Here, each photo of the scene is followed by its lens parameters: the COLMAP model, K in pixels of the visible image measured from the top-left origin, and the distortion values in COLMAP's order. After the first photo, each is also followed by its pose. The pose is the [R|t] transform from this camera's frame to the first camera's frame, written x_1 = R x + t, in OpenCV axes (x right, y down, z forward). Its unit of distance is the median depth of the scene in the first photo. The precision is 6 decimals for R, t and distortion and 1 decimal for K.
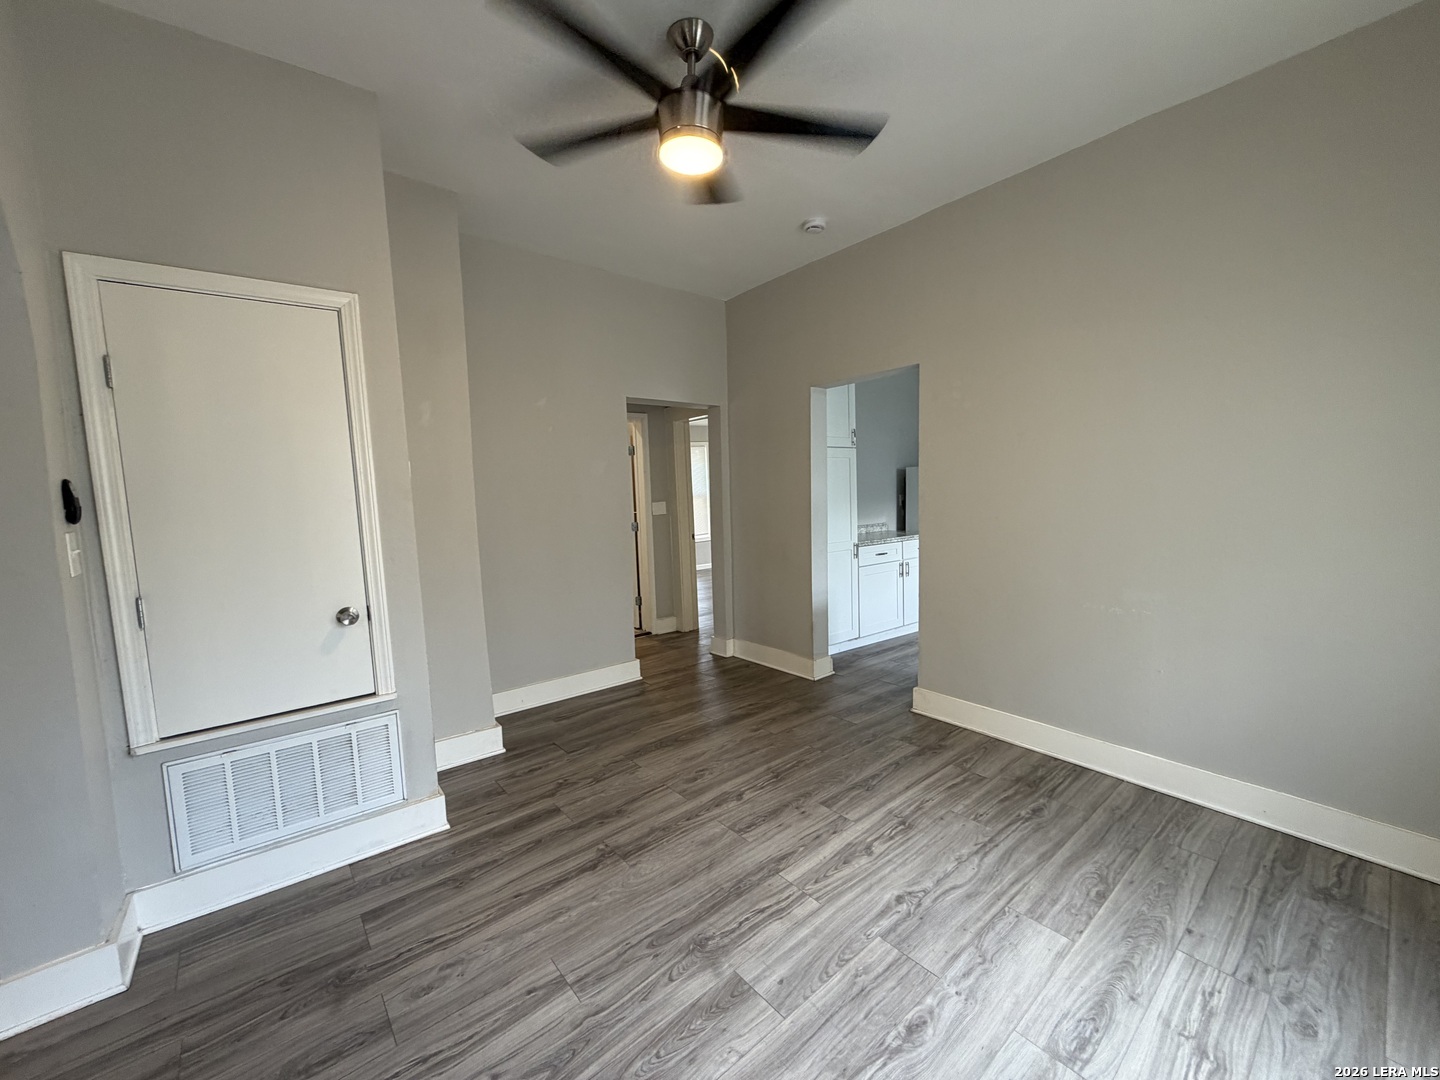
lens RADIAL K [[573.0, 0, 718.7], [0, 573.0, 541.2], [0, 0, 1]] dist [-0.000100, 0.000018]
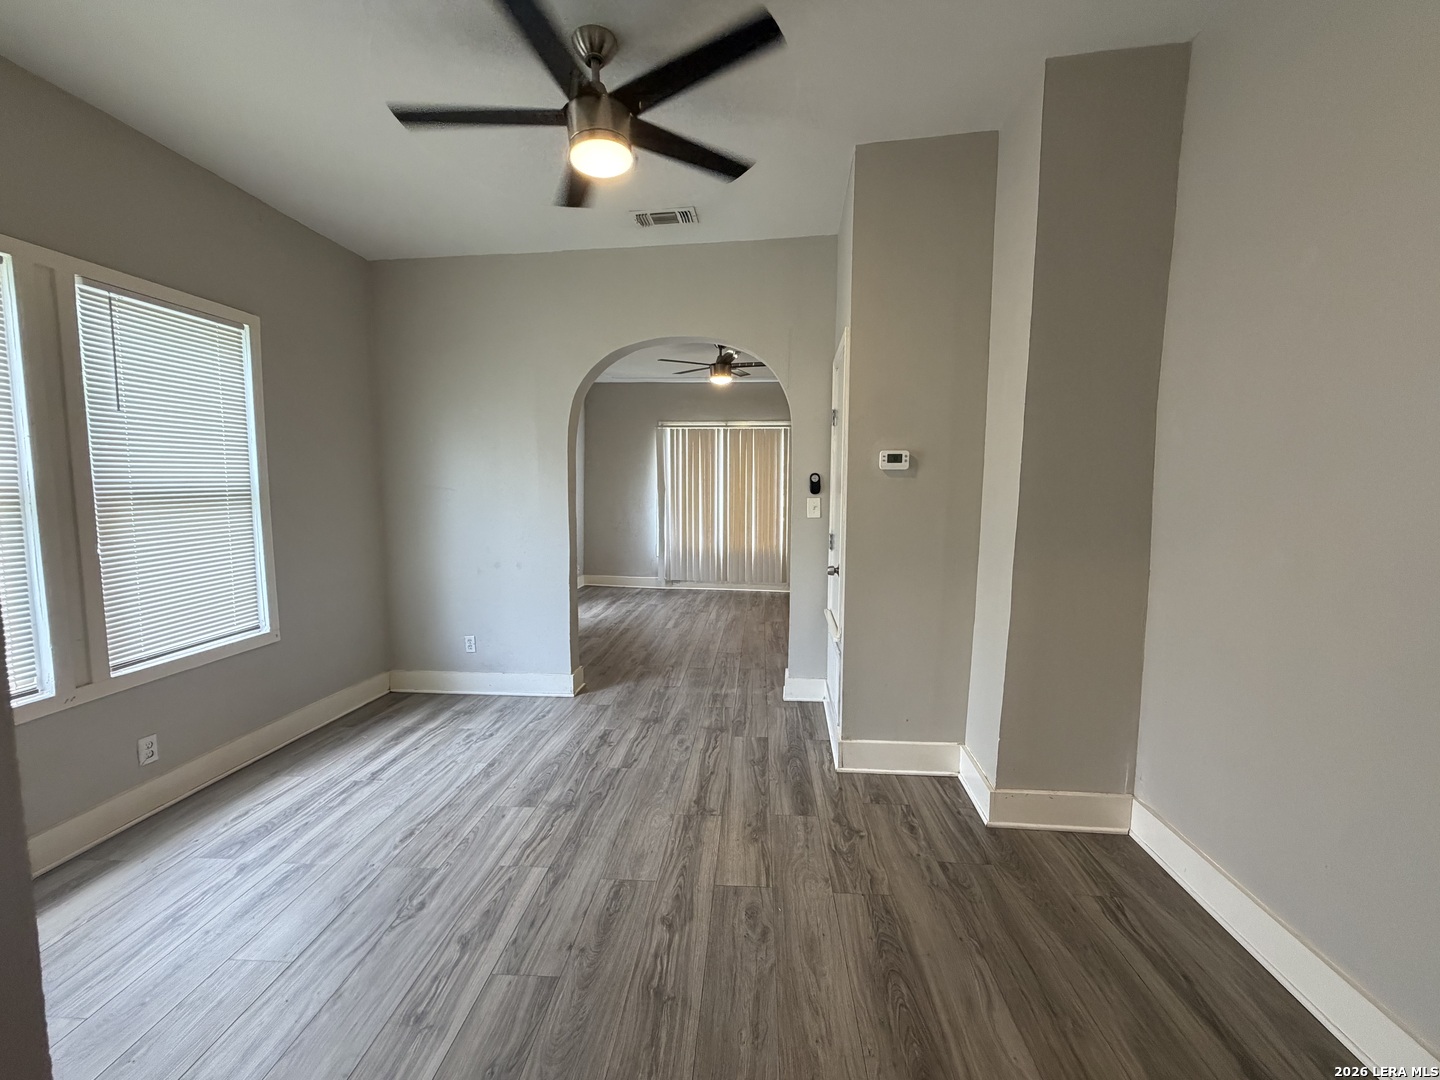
lens RADIAL K [[573.0, 0, 711.8], [0, 573.0, 546.0], [0, 0, 1]] dist [-0.000100, 0.000018]
pose [[-0.702125, 0.102533, -0.704633, 0.549081], [-0.039333, 0.982483, 0.182156, -0.169823], [0.710966, 0.155612, -0.685793, 1.783210]]
